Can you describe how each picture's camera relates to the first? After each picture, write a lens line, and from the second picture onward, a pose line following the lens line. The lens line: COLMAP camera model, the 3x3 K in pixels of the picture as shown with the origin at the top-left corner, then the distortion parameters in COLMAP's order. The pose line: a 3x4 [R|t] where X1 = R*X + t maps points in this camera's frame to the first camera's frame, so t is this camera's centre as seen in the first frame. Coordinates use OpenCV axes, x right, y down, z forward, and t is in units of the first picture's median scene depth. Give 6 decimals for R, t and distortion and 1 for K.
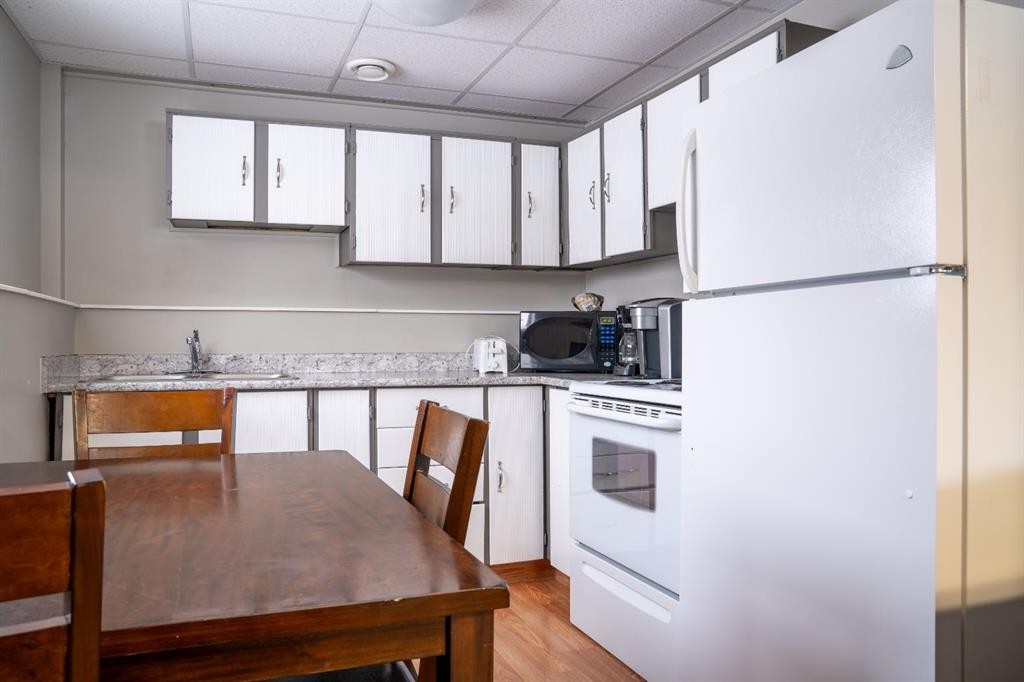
lens RADIAL K [[745.2, 0, 509.7], [0, 745.2, 345.5], [0, 0, 1]] dist [-0.104346, 0.088254]
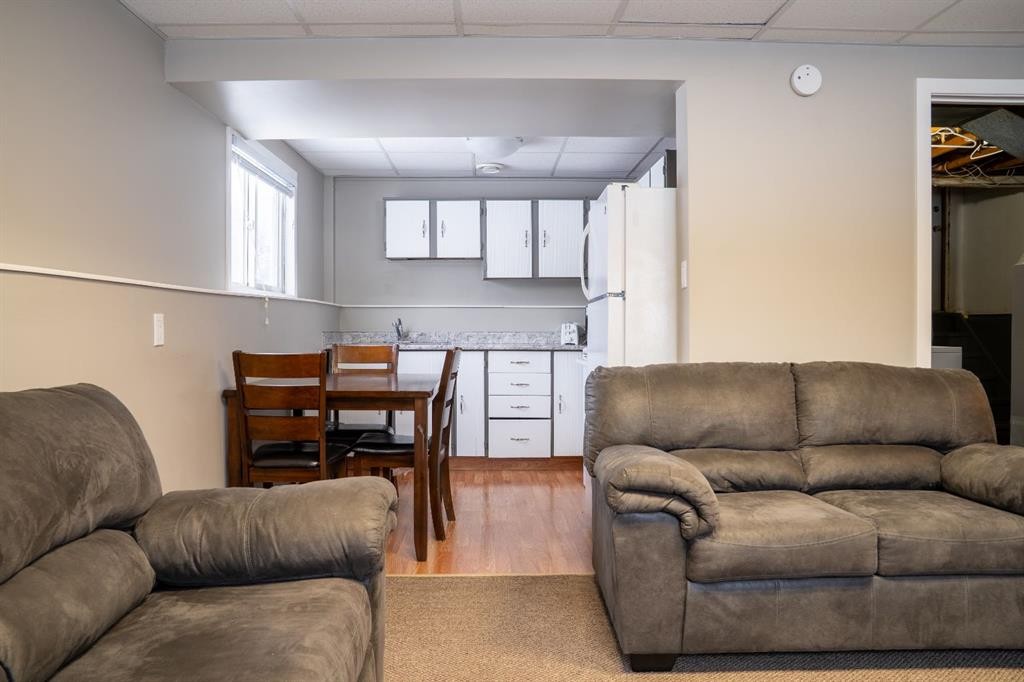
lens RADIAL K [[745.2, 0, 509.7], [0, 745.2, 345.5], [0, 0, 1]] dist [-0.104346, 0.088254]
pose [[0.941620, 0.008751, -0.336563, 0.431849], [-0.002576, 0.999820, 0.018791, 0.010233], [0.336667, -0.016827, 0.941473, -0.615807]]
